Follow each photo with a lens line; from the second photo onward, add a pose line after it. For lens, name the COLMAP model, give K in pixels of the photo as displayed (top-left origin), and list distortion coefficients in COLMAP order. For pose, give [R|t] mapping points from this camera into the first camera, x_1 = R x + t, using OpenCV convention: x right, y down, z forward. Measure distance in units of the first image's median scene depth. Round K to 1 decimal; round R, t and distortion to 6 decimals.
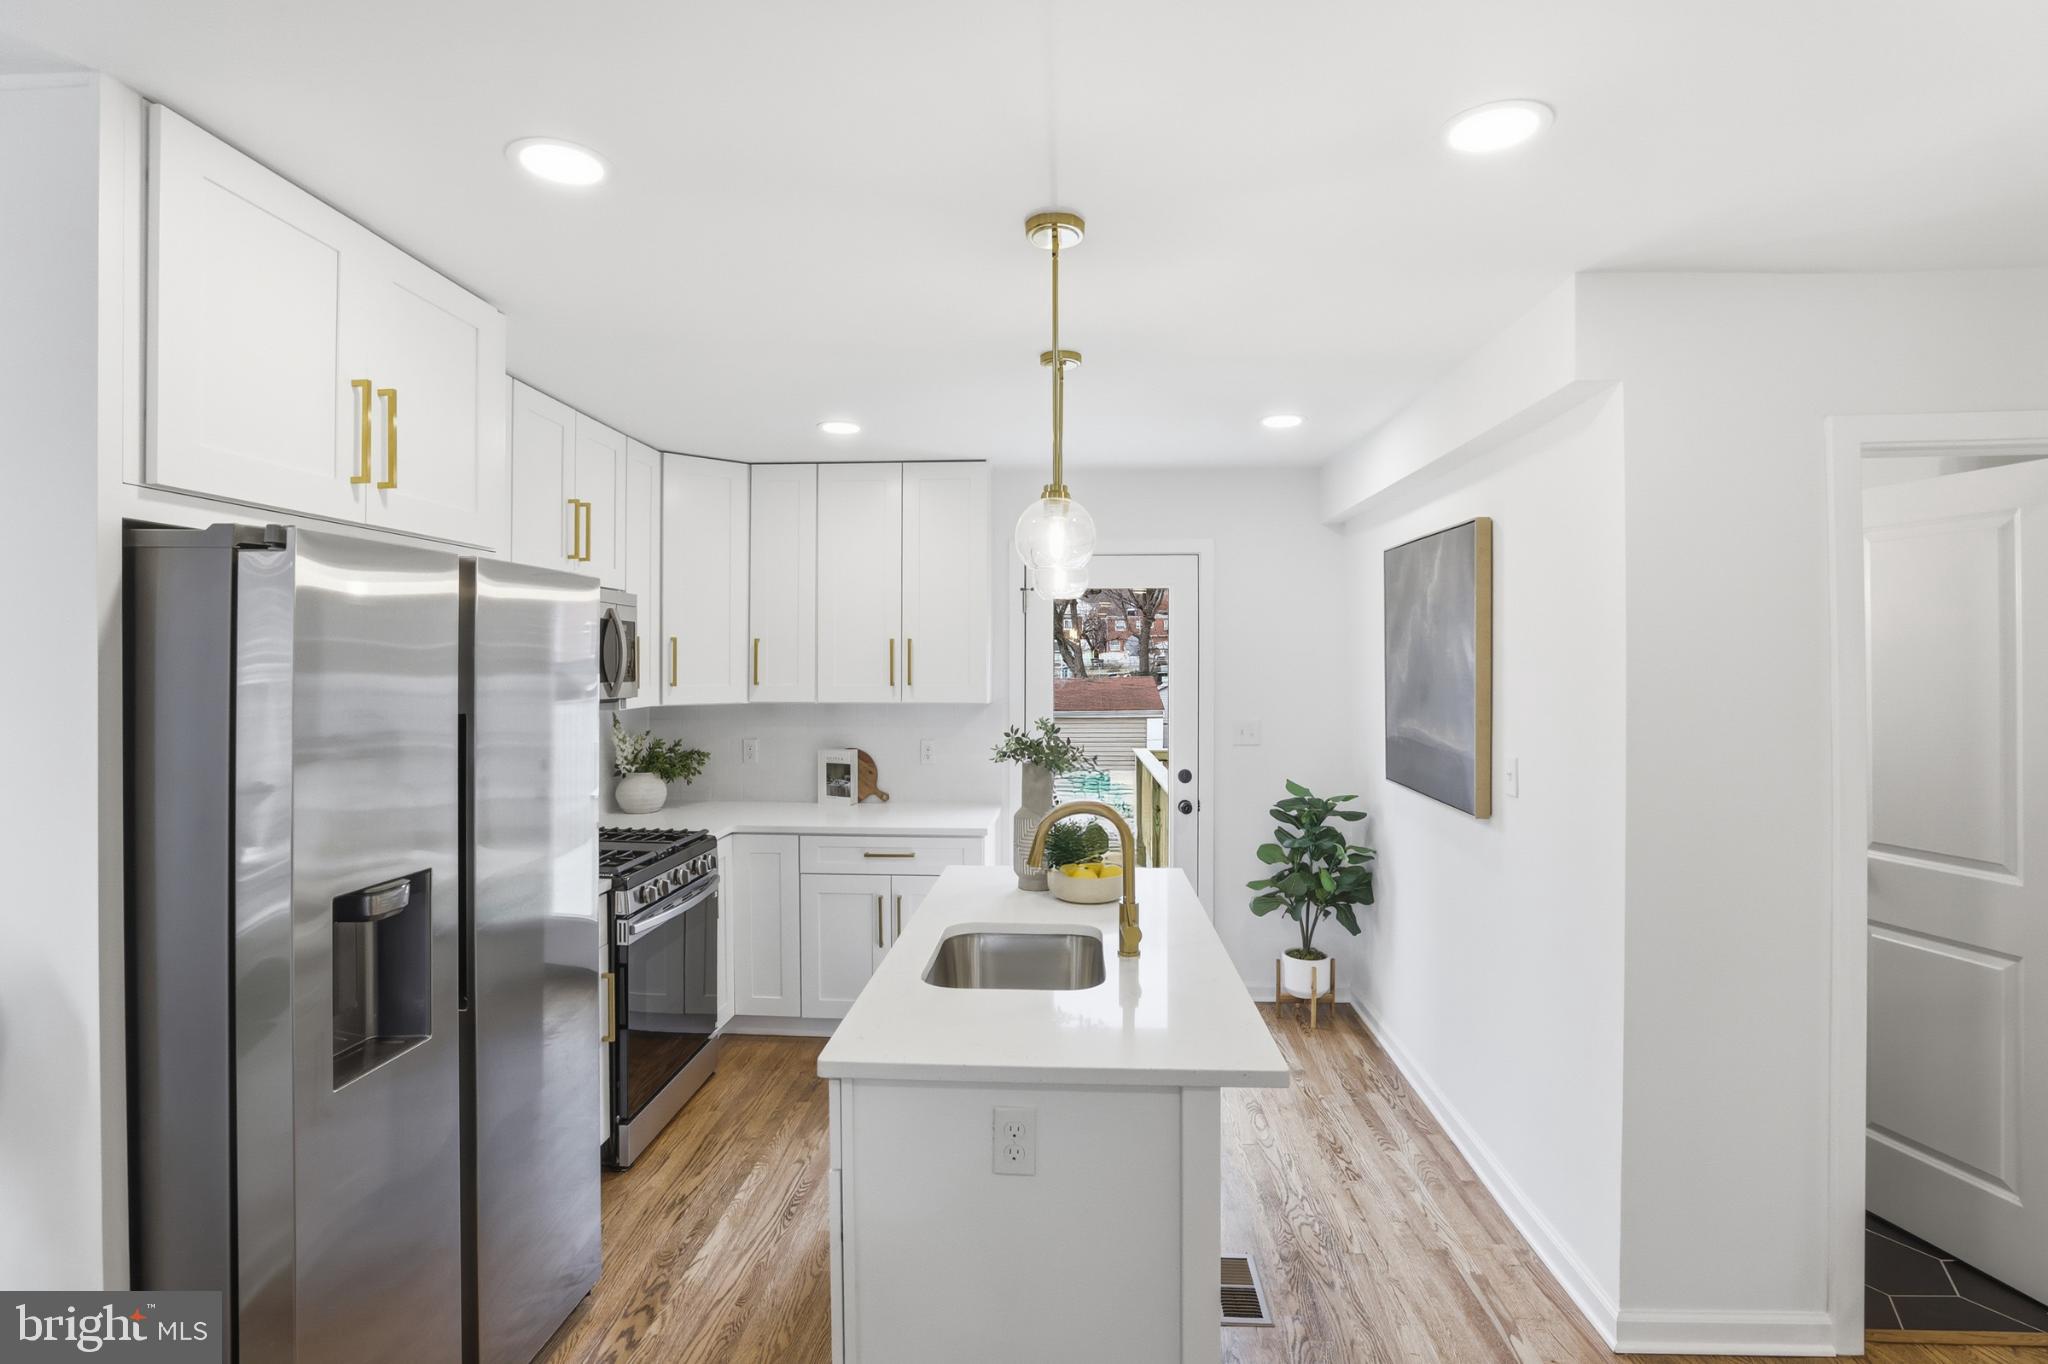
lens RADIAL K [[948.0, 0, 1023.4], [0, 948.0, 666.4], [0, 0, 1]] dist [-0.044935, 0.014507]
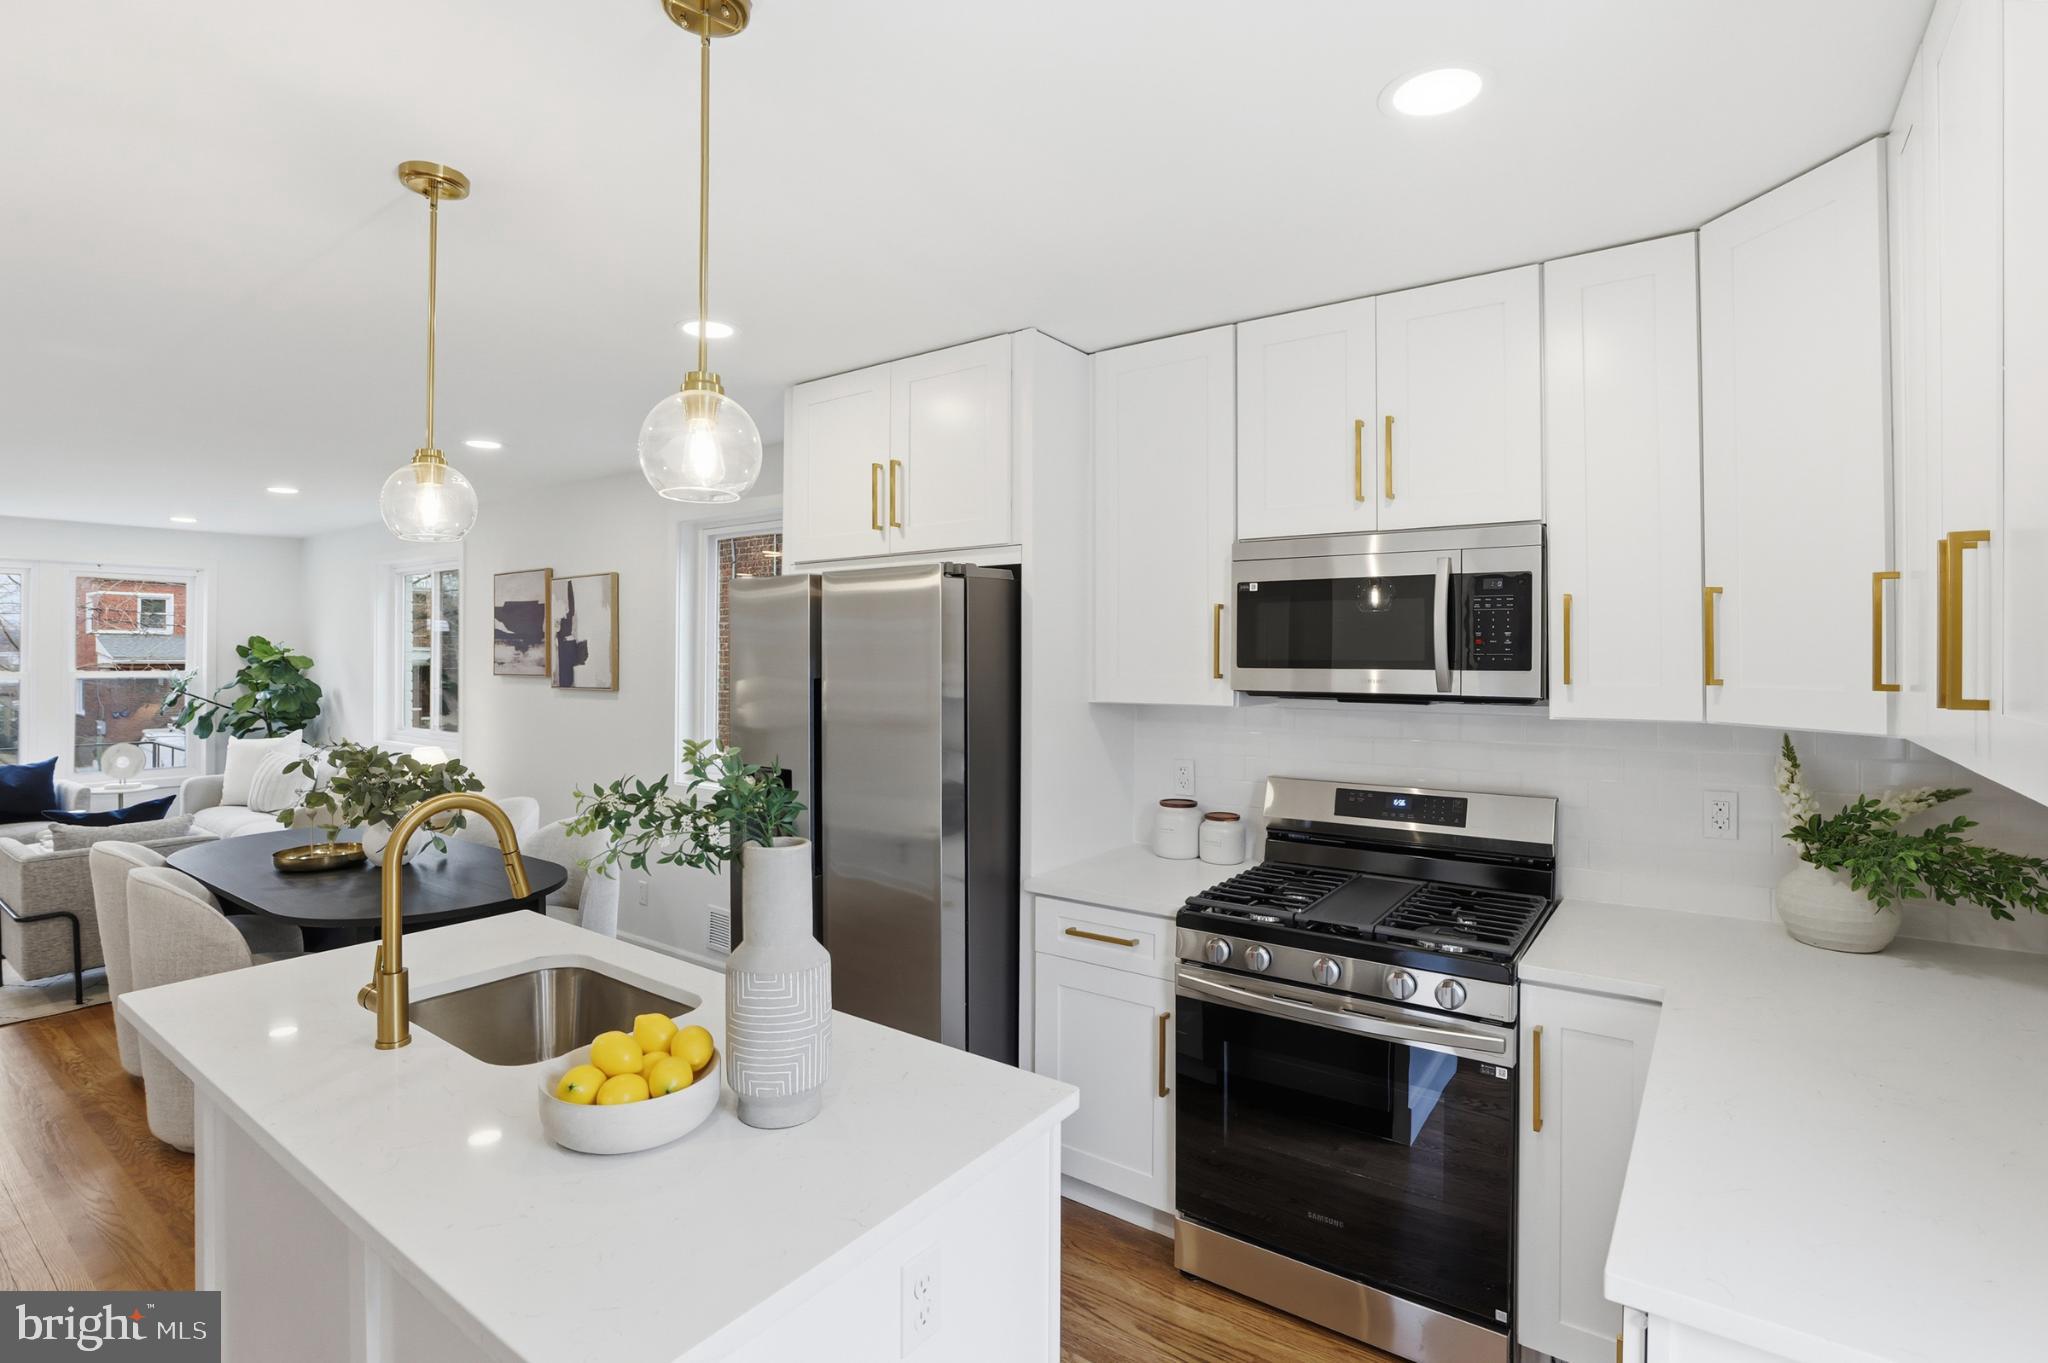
lens RADIAL K [[948.0, 0, 1023.4], [0, 948.0, 665.9], [0, 0, 1]] dist [-0.044935, 0.014507]
pose [[-0.524189, -0.009744, -0.851546, 0.237336], [-0.012382, 0.999916, -0.003820, 0.016899], [0.851512, 0.008542, -0.524265, 0.935983]]
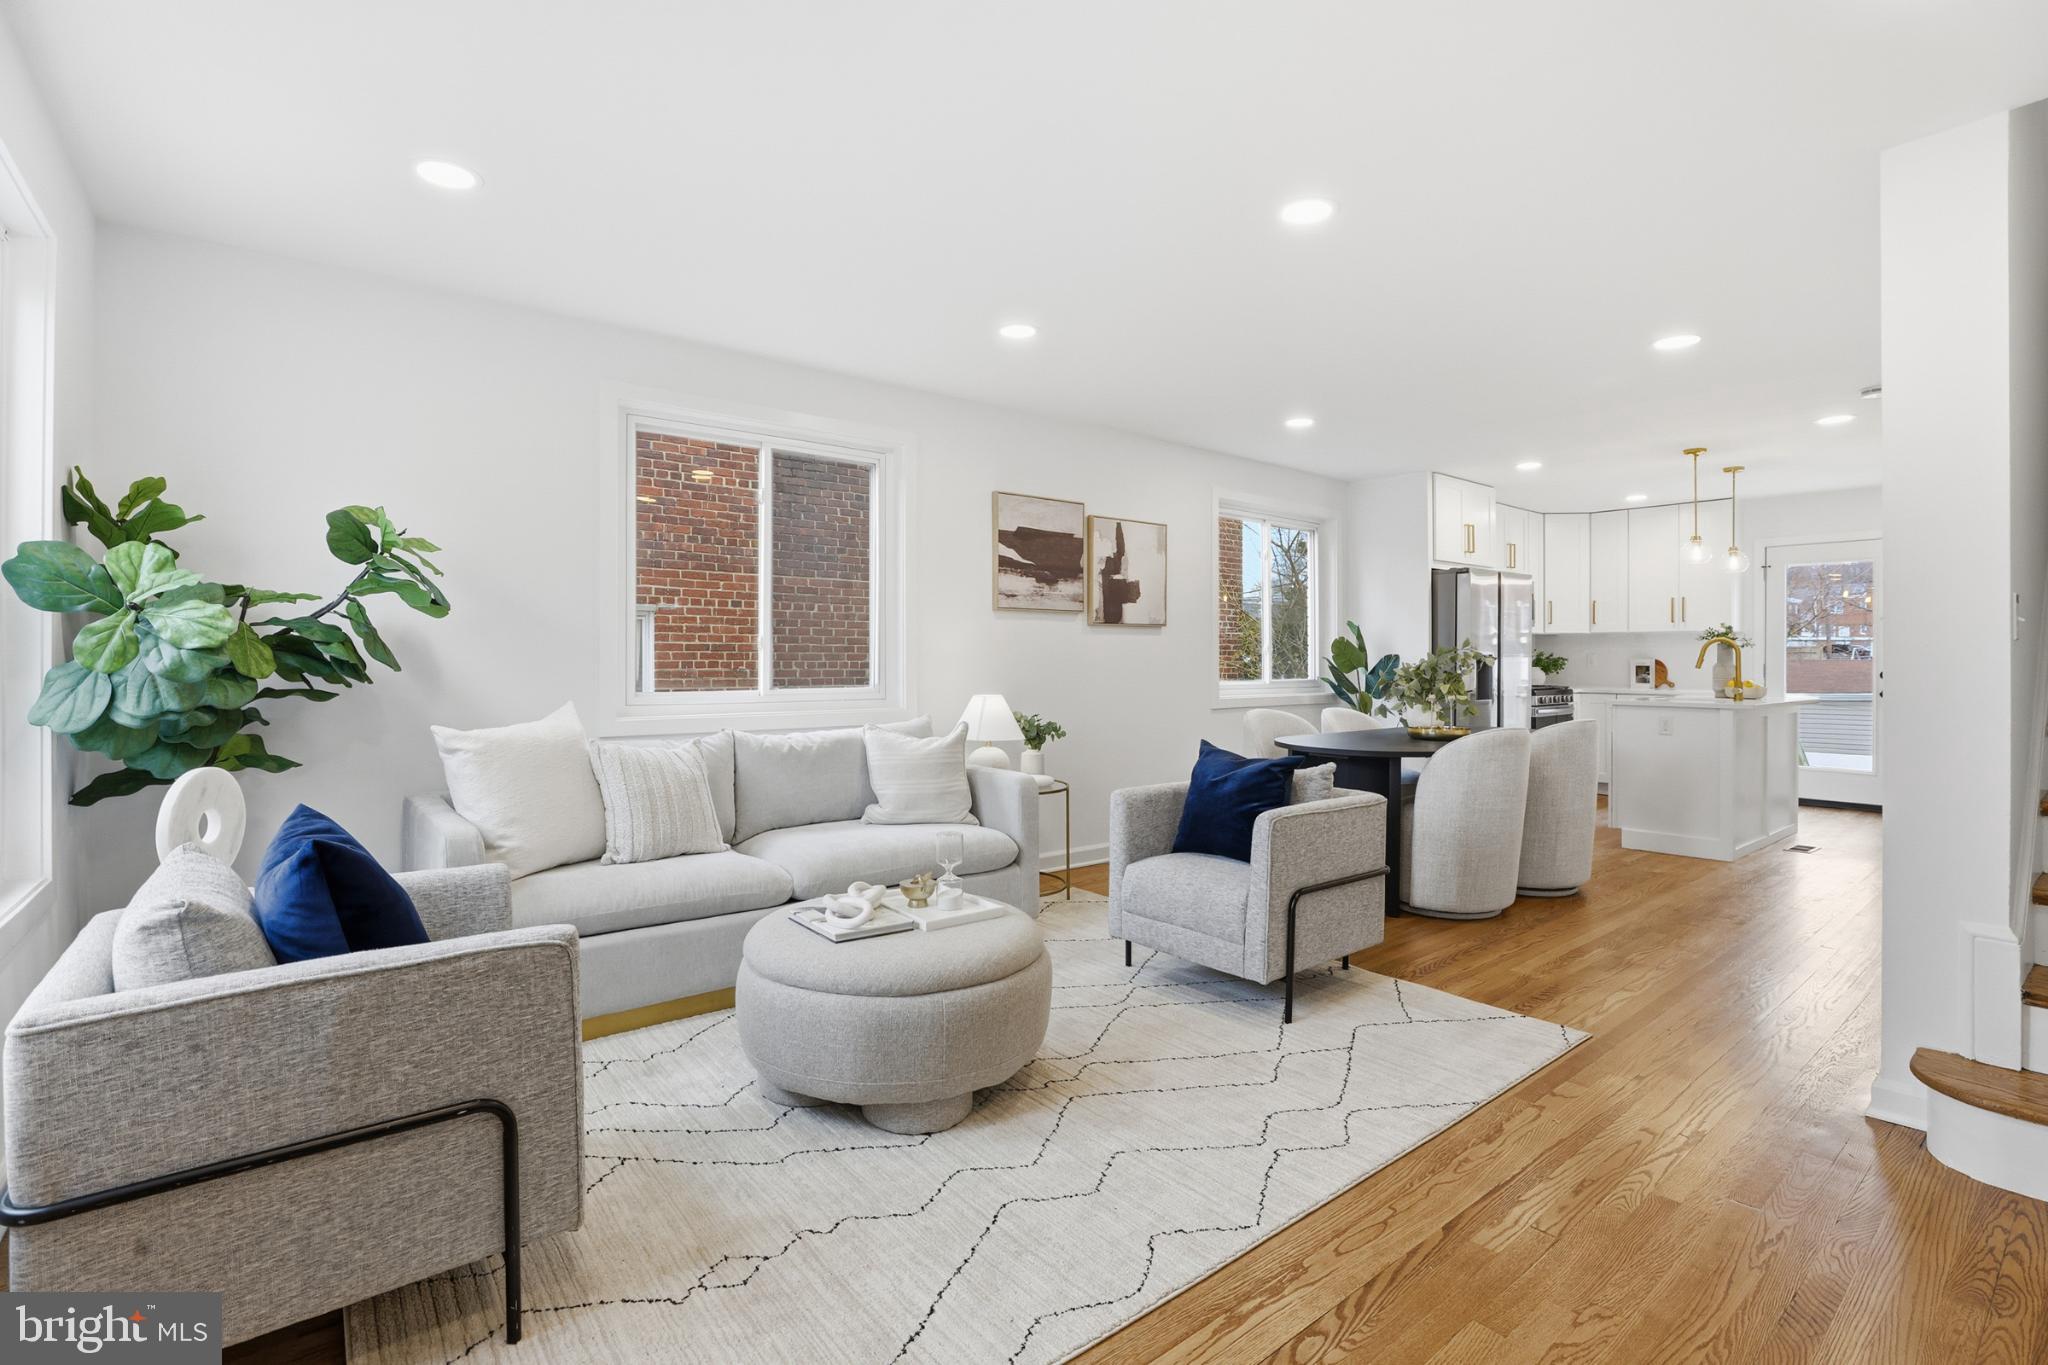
lens RADIAL K [[948.0, 0, 1023.4], [0, 948.0, 666.9], [0, 0, 1]] dist [-0.044935, 0.014507]
pose [[0.674116, 0.002341, -0.738622, 0.370340], [0.001648, 0.999988, 0.004674, 0.102211], [0.738624, -0.004368, 0.674104, -1.250143]]
